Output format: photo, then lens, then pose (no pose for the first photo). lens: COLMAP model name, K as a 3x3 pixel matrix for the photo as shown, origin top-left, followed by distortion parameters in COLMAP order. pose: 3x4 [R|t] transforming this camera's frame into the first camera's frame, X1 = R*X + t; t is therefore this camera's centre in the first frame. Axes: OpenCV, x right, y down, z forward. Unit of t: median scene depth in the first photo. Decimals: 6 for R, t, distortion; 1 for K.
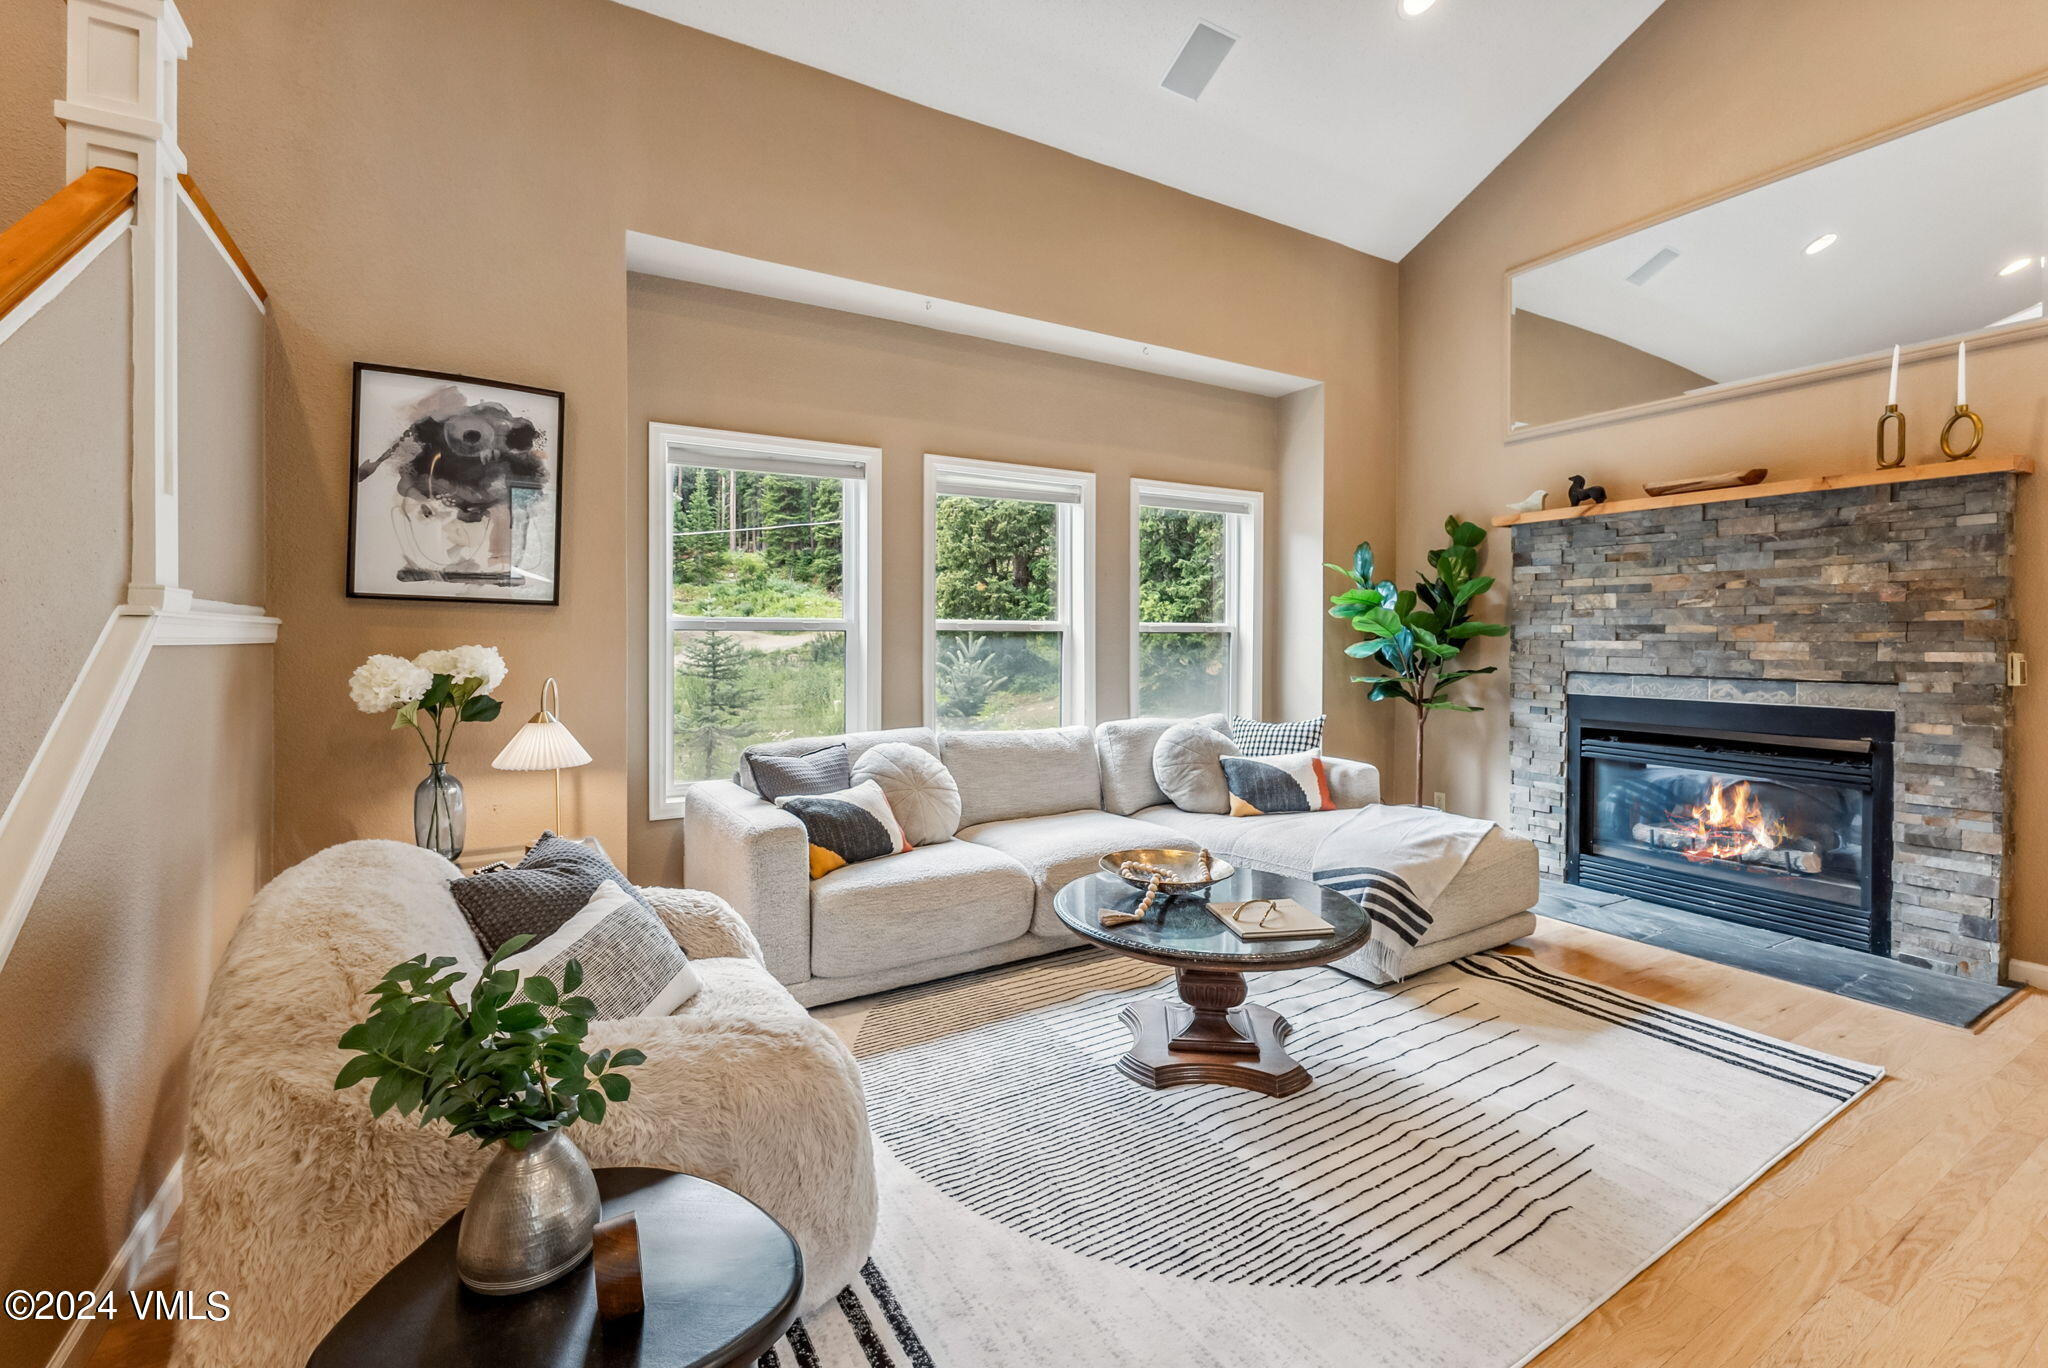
lens RADIAL K [[859.5, 0, 1024.6], [0, 859.5, 667.6], [0, 0, 1]] dist [-0.000442, -0.000037]
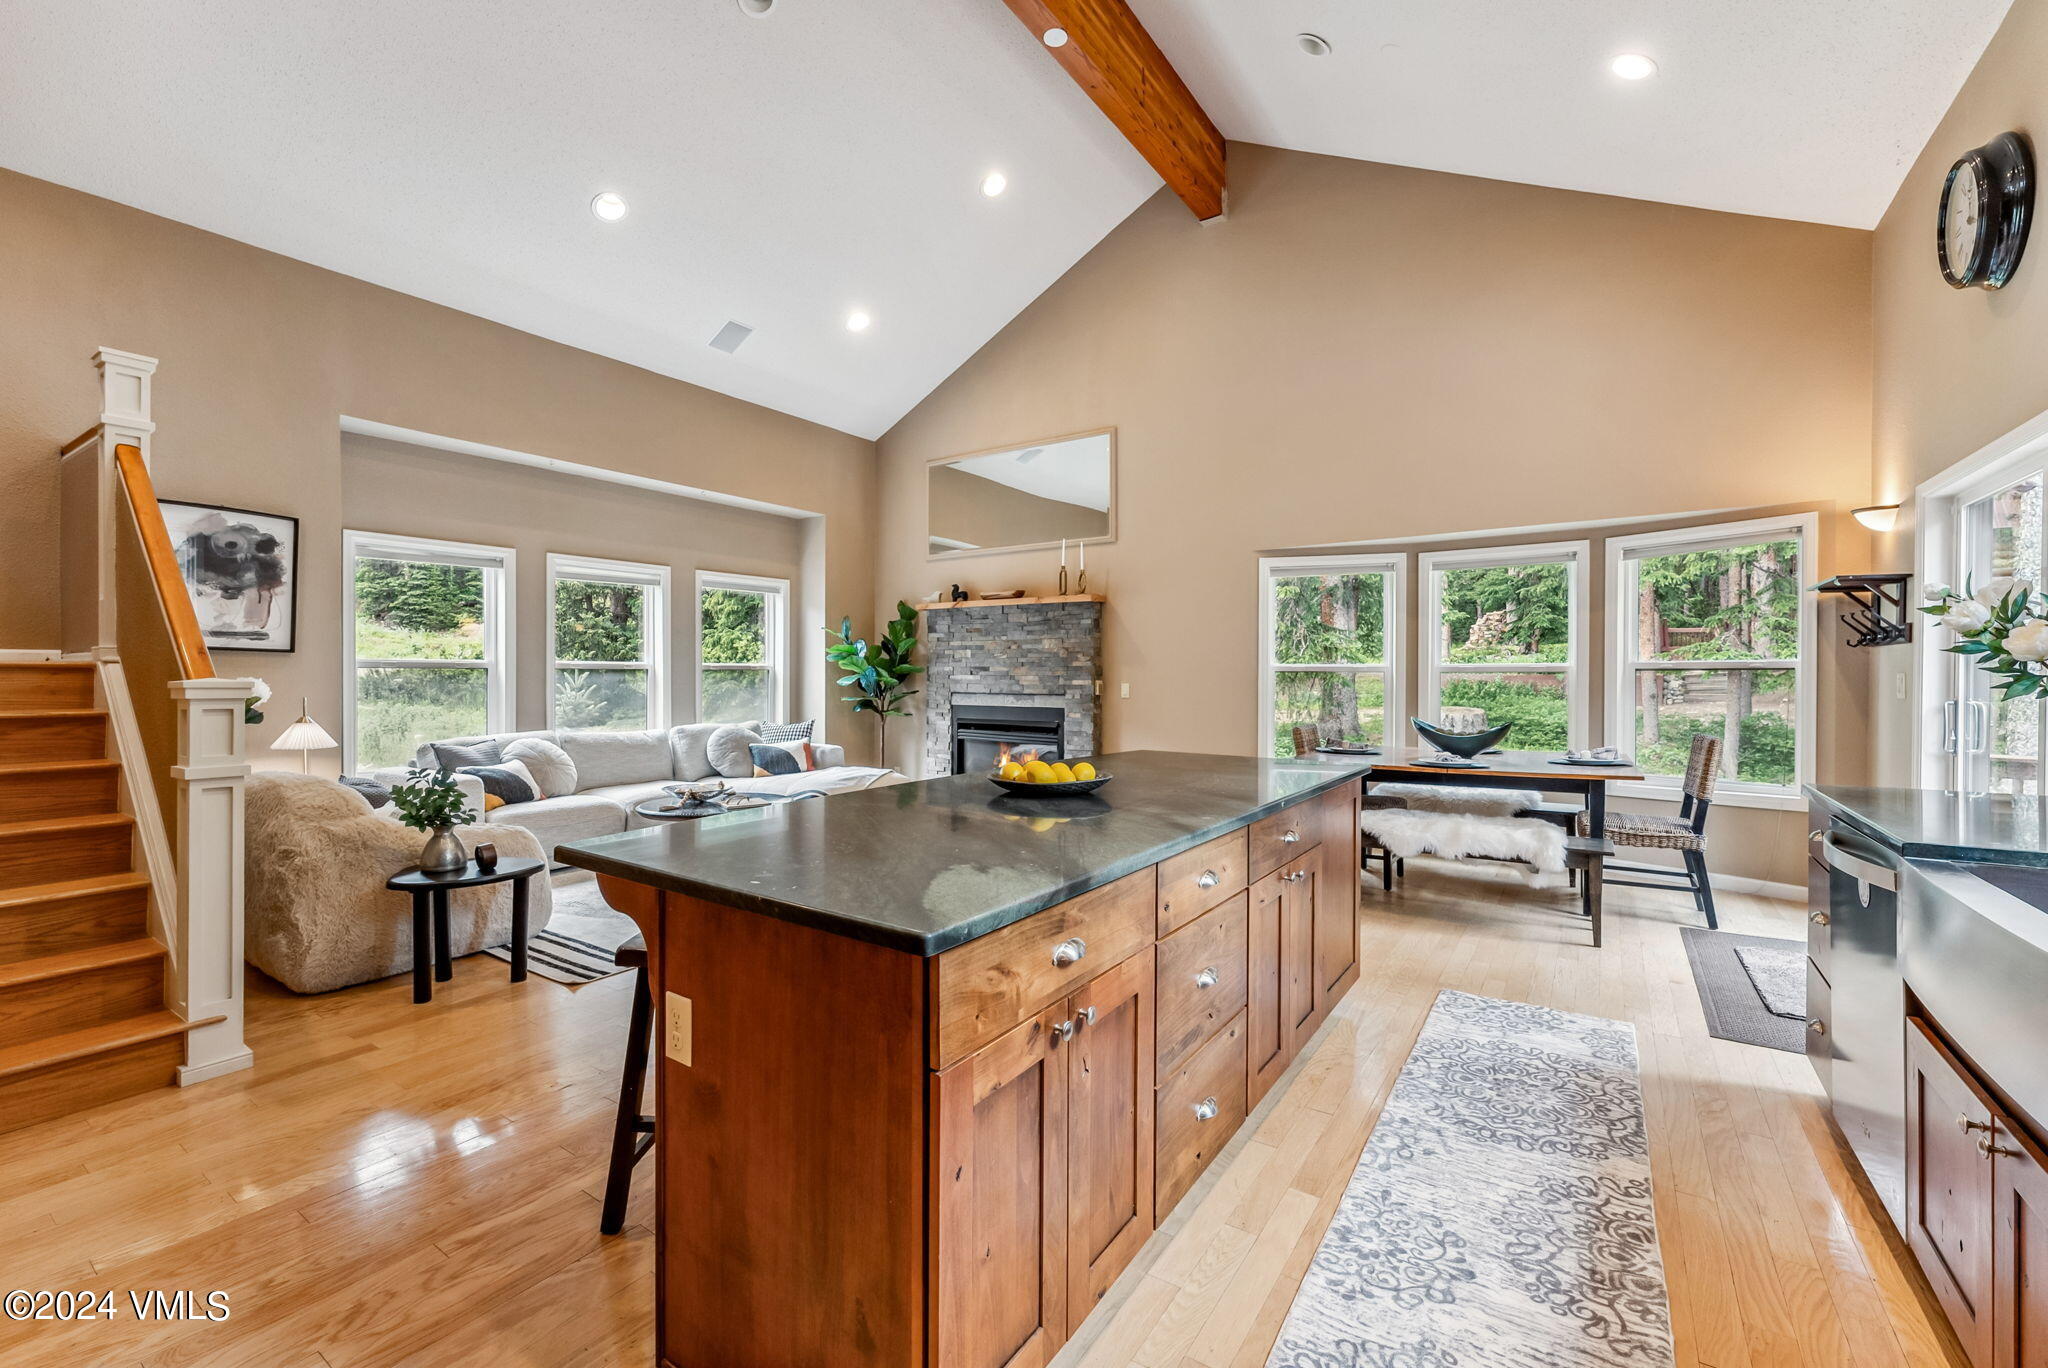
lens RADIAL K [[857.5, 0, 1024.0], [0, 857.5, 684.0], [0, 0, 1]] dist [-0.000846, -0.000050]
pose [[0.906446, -0.004004, 0.422304, 0.007359], [0.013580, 0.999714, -0.019671, 0.025771], [-0.422104, 0.023566, 0.906241, -0.728633]]
